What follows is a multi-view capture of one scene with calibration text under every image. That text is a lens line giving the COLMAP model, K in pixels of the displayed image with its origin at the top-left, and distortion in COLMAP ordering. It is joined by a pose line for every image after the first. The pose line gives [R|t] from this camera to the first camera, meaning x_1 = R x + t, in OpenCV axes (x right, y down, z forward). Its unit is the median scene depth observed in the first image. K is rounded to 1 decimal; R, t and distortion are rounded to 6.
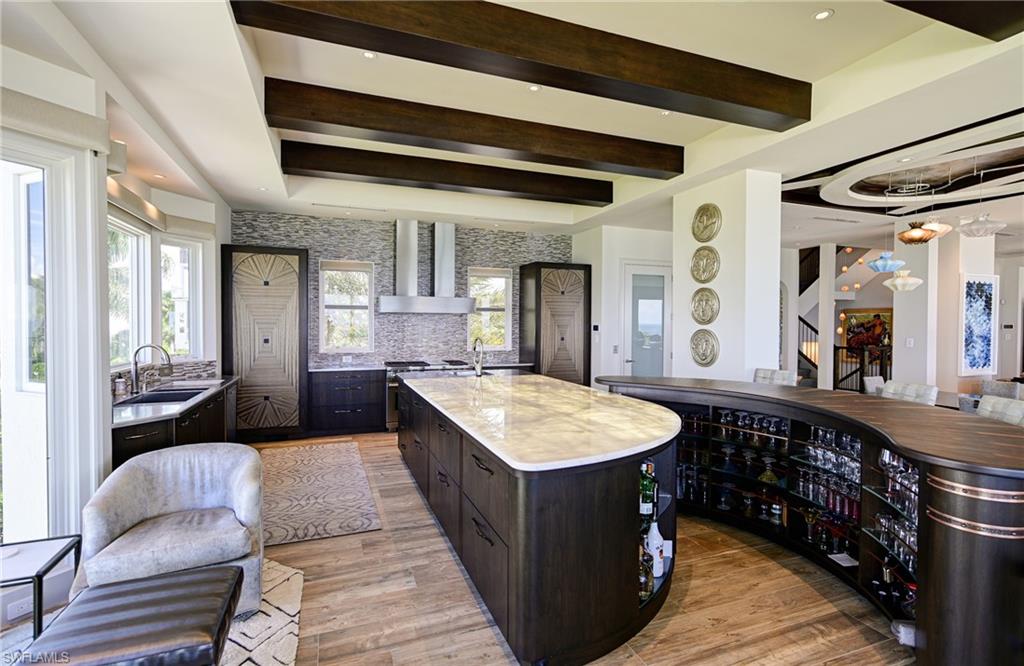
lens RADIAL K [[484.2, 0, 512.0], [0, 484.2, 333.0], [0, 0, 1]] dist [-0.002722, -0.000183]
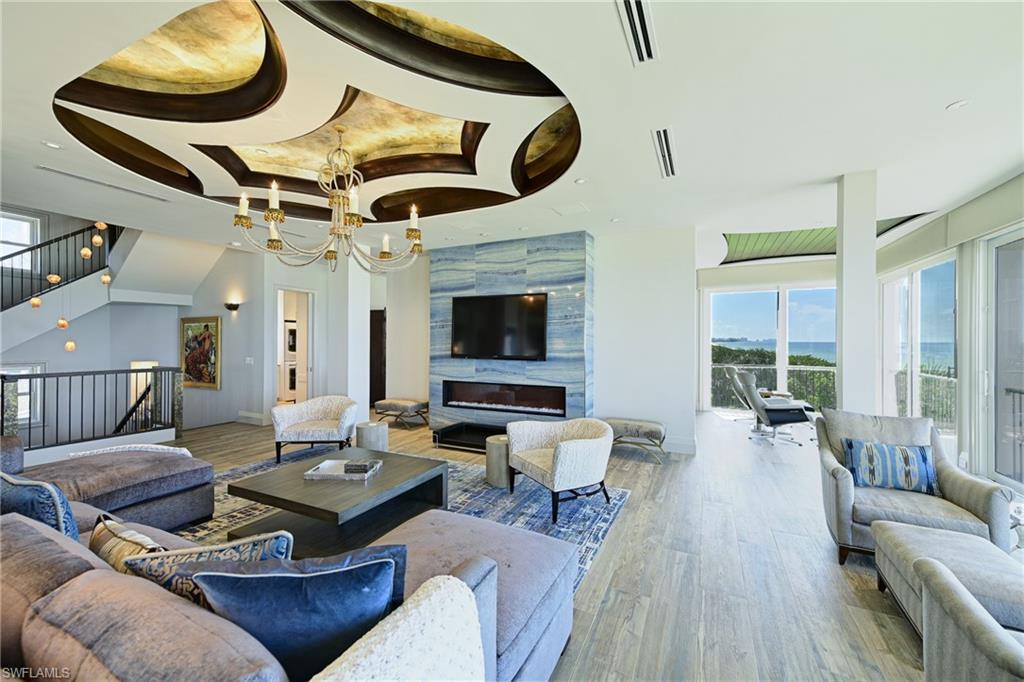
lens RADIAL K [[398.9, 0, 512.0], [0, 398.9, 341.0], [0, 0, 1]] dist [0.000846, 0.000031]
pose [[0.725378, -0.002276, 0.688347, 1.248512], [0.013232, 0.999856, -0.010638, 0.003511], [-0.688224, 0.016824, 0.725304, 0.344723]]
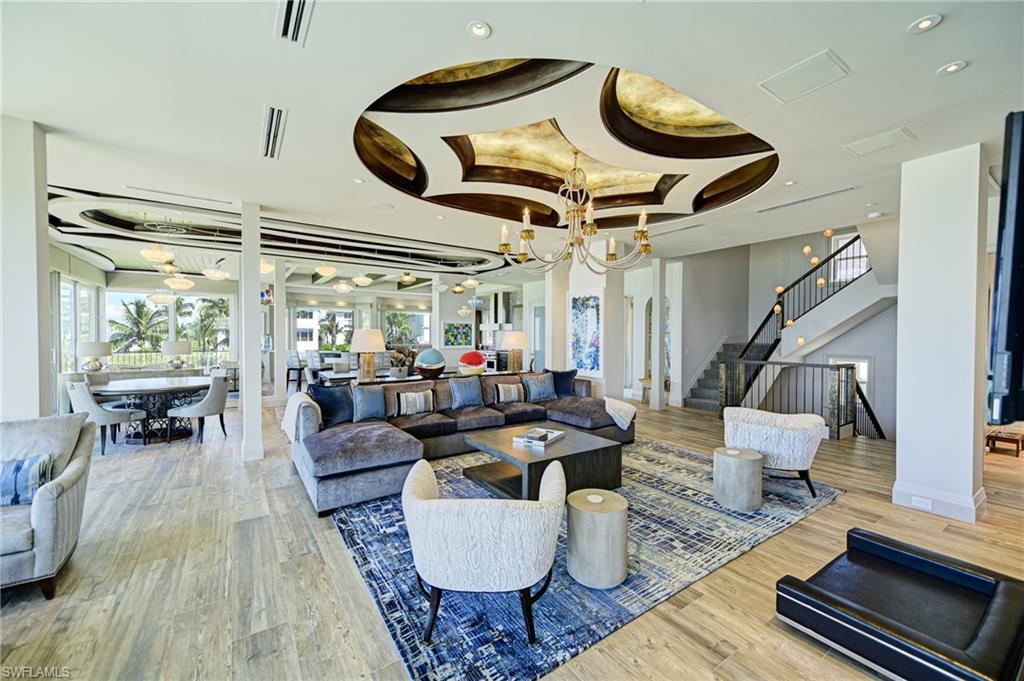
lens RADIAL K [[401.1, 0, 509.0], [0, 401.1, 338.6], [0, 0, 1]] dist [0.008361, 0.000013]
pose [[0.232865, 0.004014, -0.972501, 2.071579], [-0.023624, 0.999720, -0.001530, 0.003064], [0.972222, 0.023331, 0.232895, 0.662447]]
